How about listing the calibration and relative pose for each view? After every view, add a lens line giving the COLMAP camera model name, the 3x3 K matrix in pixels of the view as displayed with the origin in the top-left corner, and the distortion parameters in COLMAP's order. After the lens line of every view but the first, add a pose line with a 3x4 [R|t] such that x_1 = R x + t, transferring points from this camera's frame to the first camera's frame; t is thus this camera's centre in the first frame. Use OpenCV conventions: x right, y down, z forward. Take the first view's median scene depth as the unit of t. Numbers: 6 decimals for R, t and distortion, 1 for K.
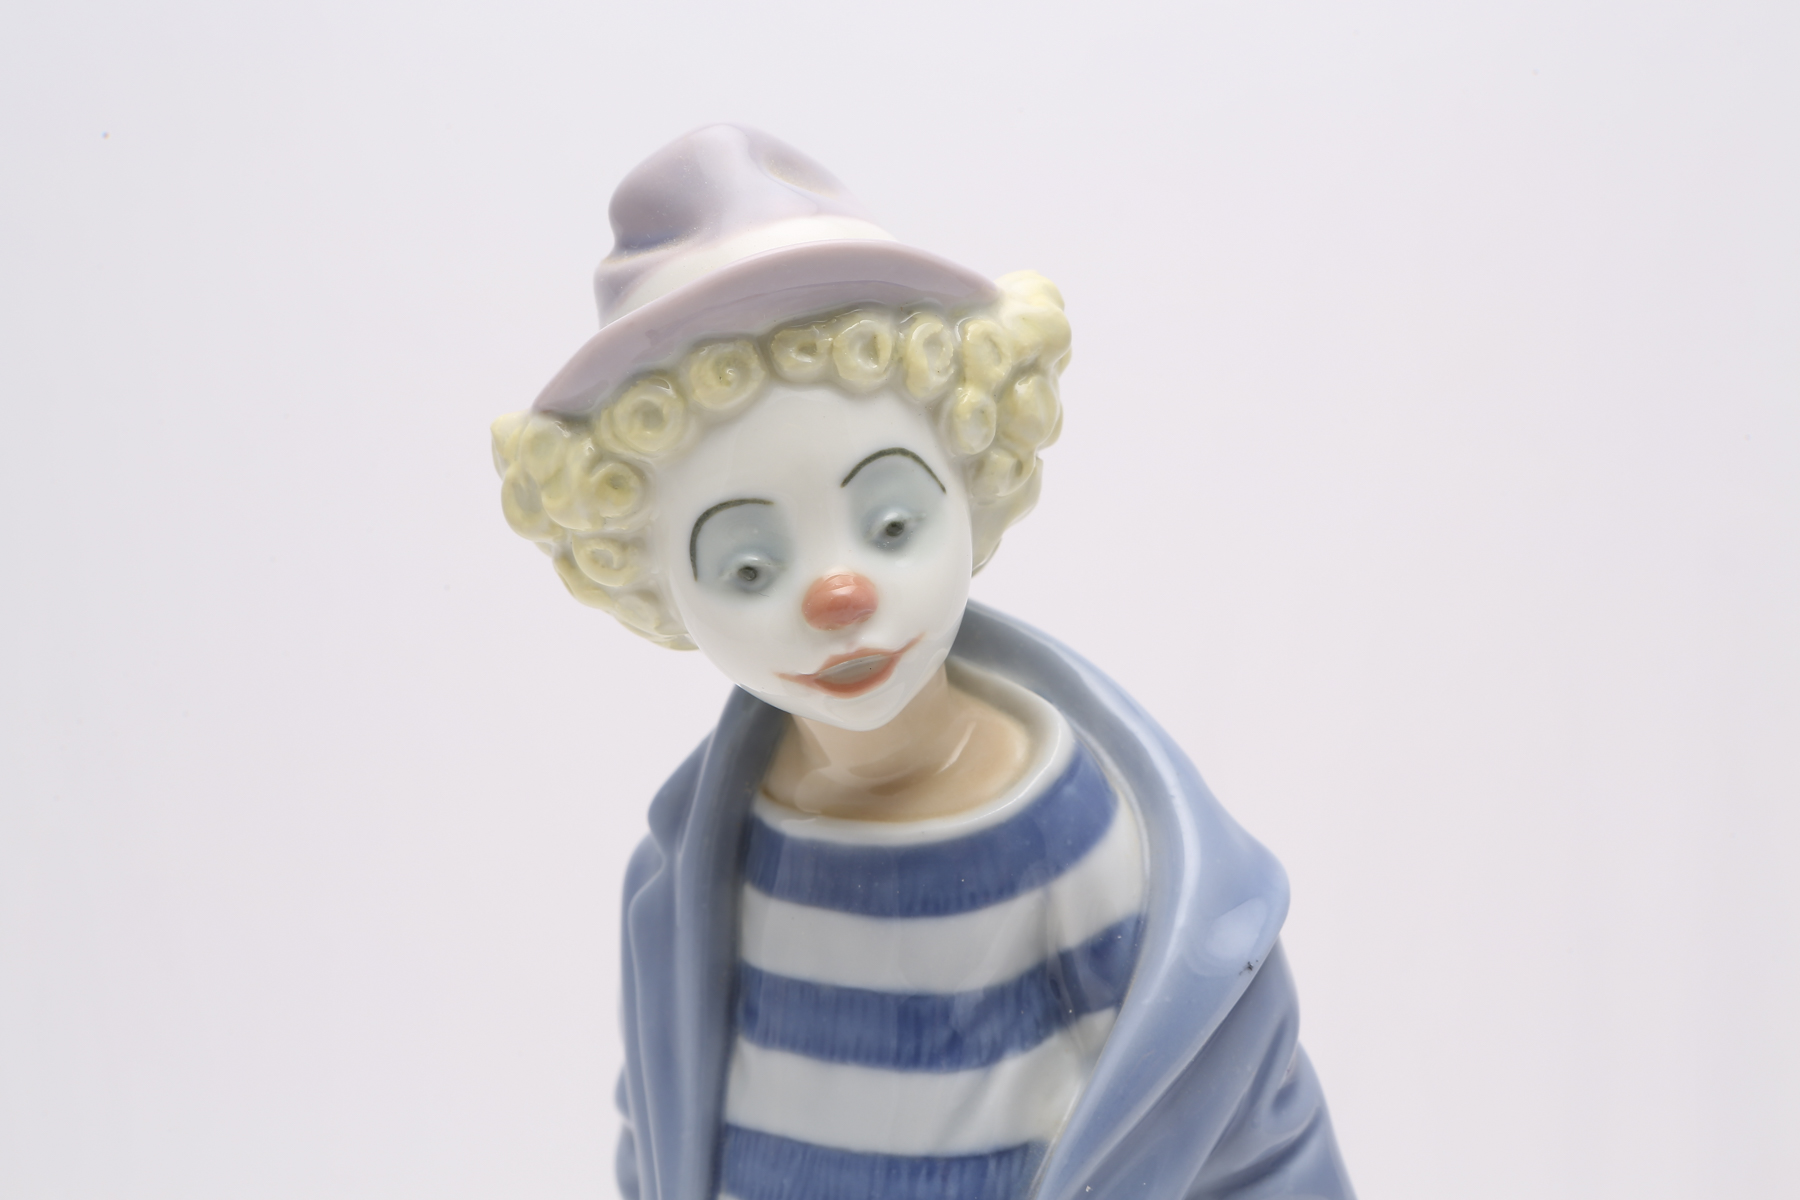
lens RADIAL K [[3676.9, 0, 884.9], [0, 3676.9, 598.0], [0, 0, 1]] dist [0.513500, 0.000000]
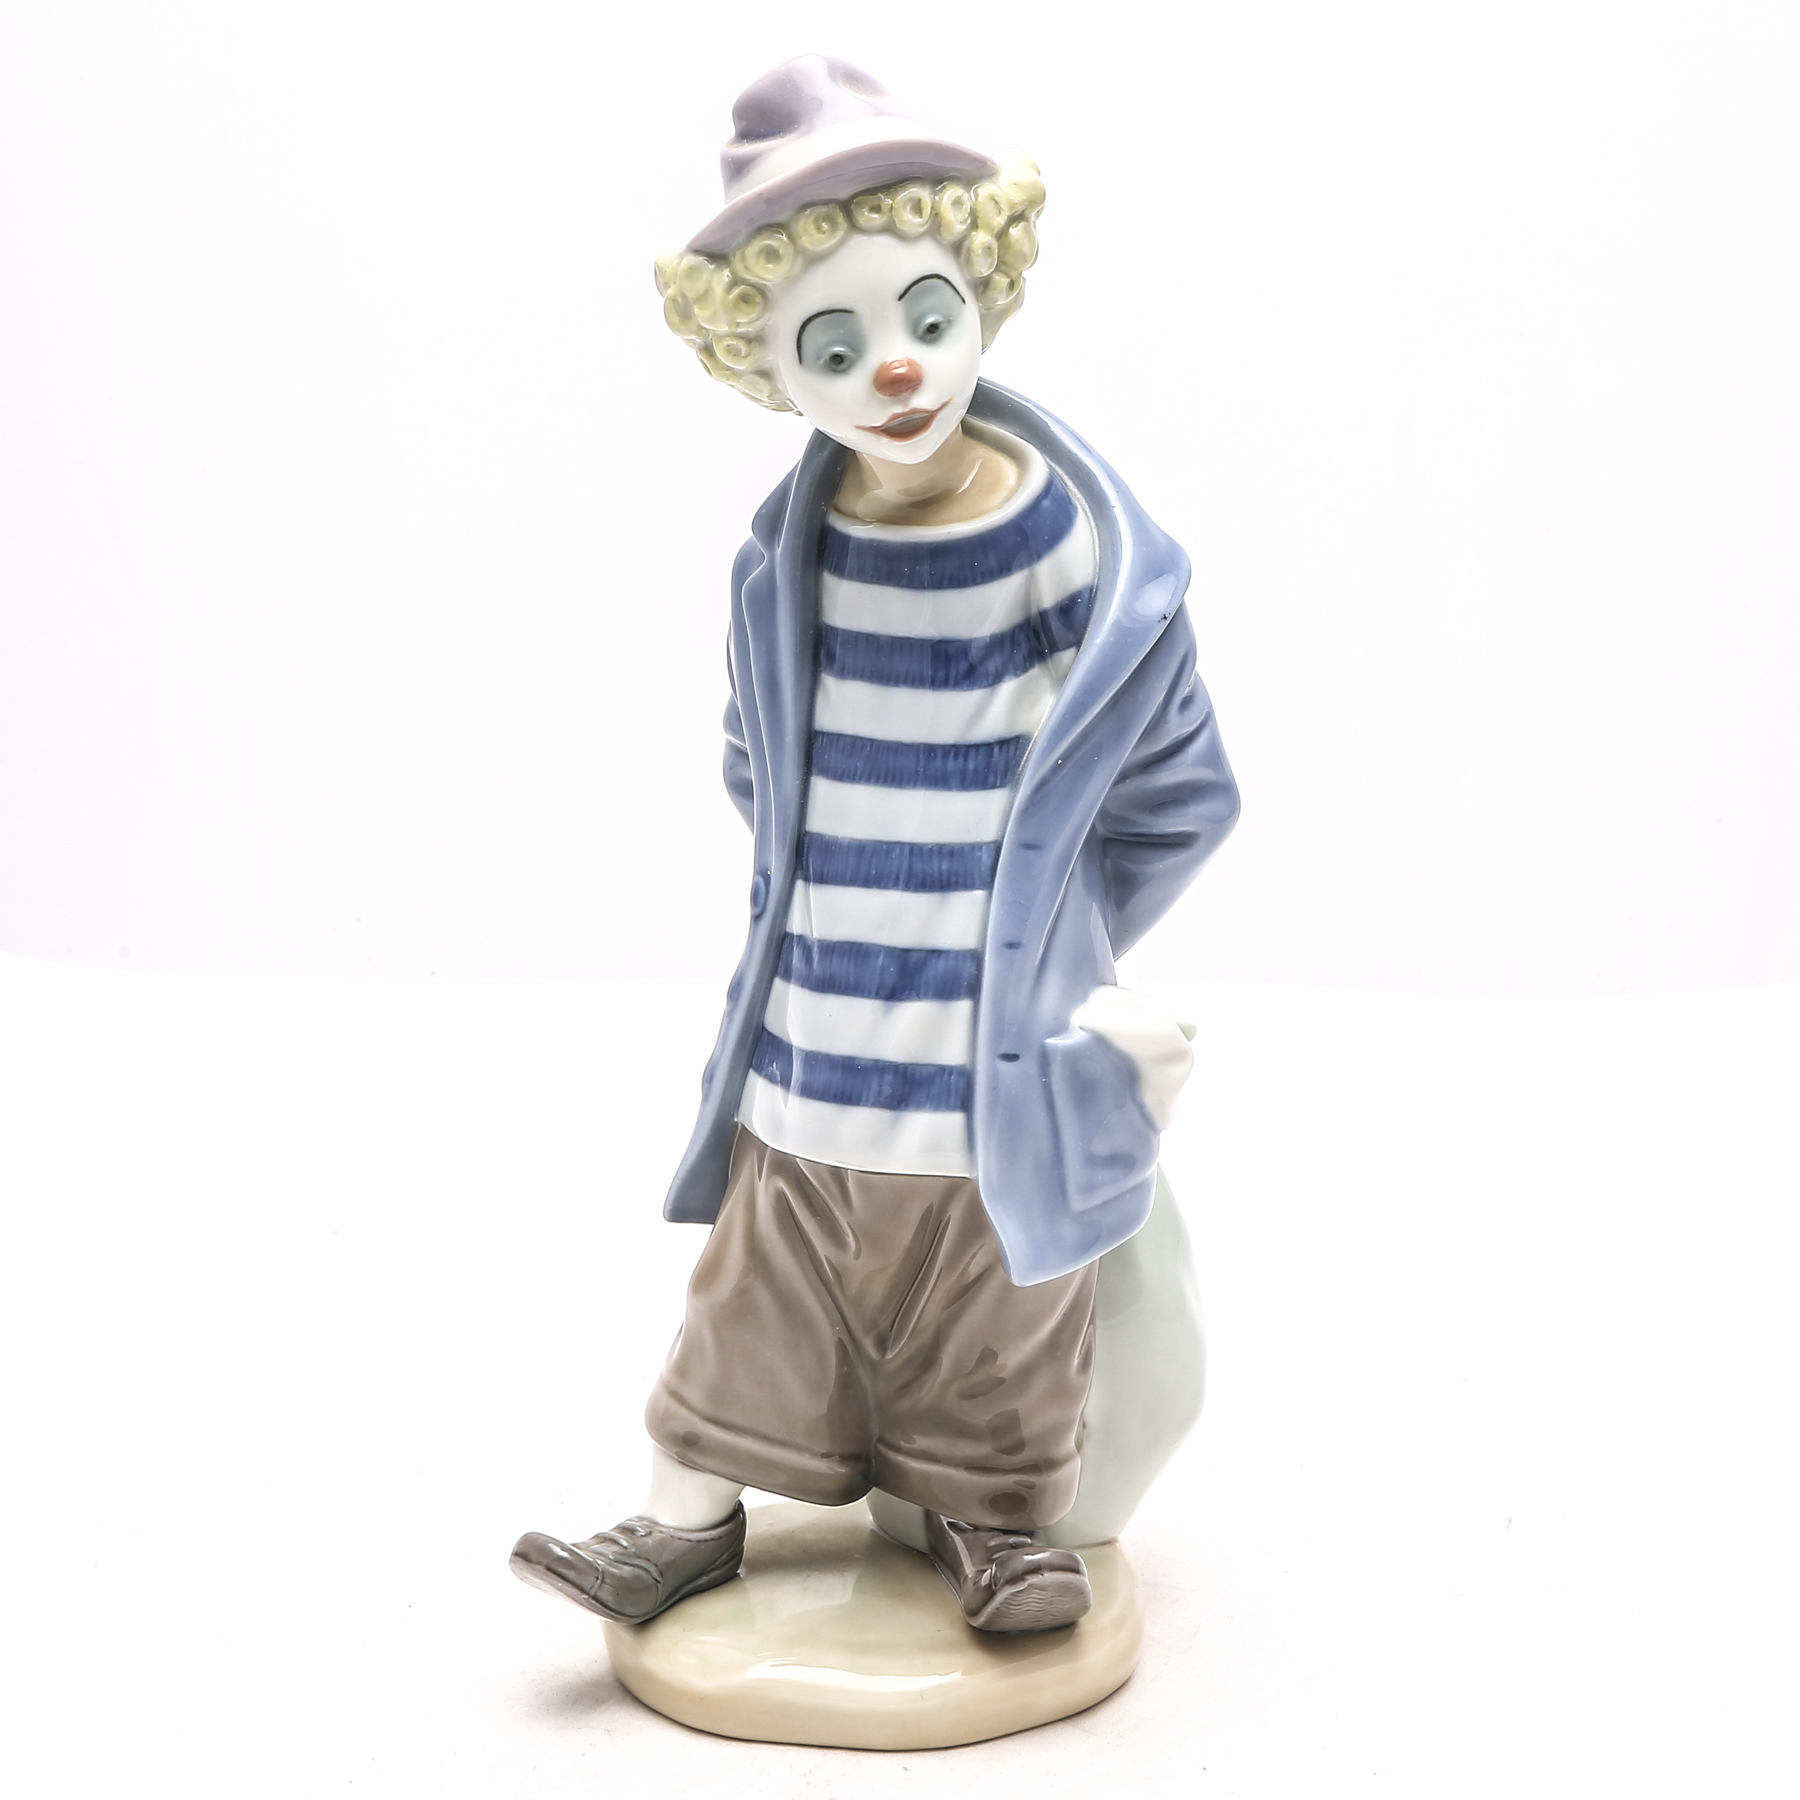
lens RADIAL K [[4202.1, 0, 906.6], [0, 4202.1, 914.4], [0, 0, 1]] dist [0.022370, 0.000000]
pose [[0.998735, -0.016936, 0.047339, -0.089875], [0.010552, 0.991195, 0.131987, -0.007954], [-0.049157, -0.131321, 0.990120, -0.704802]]
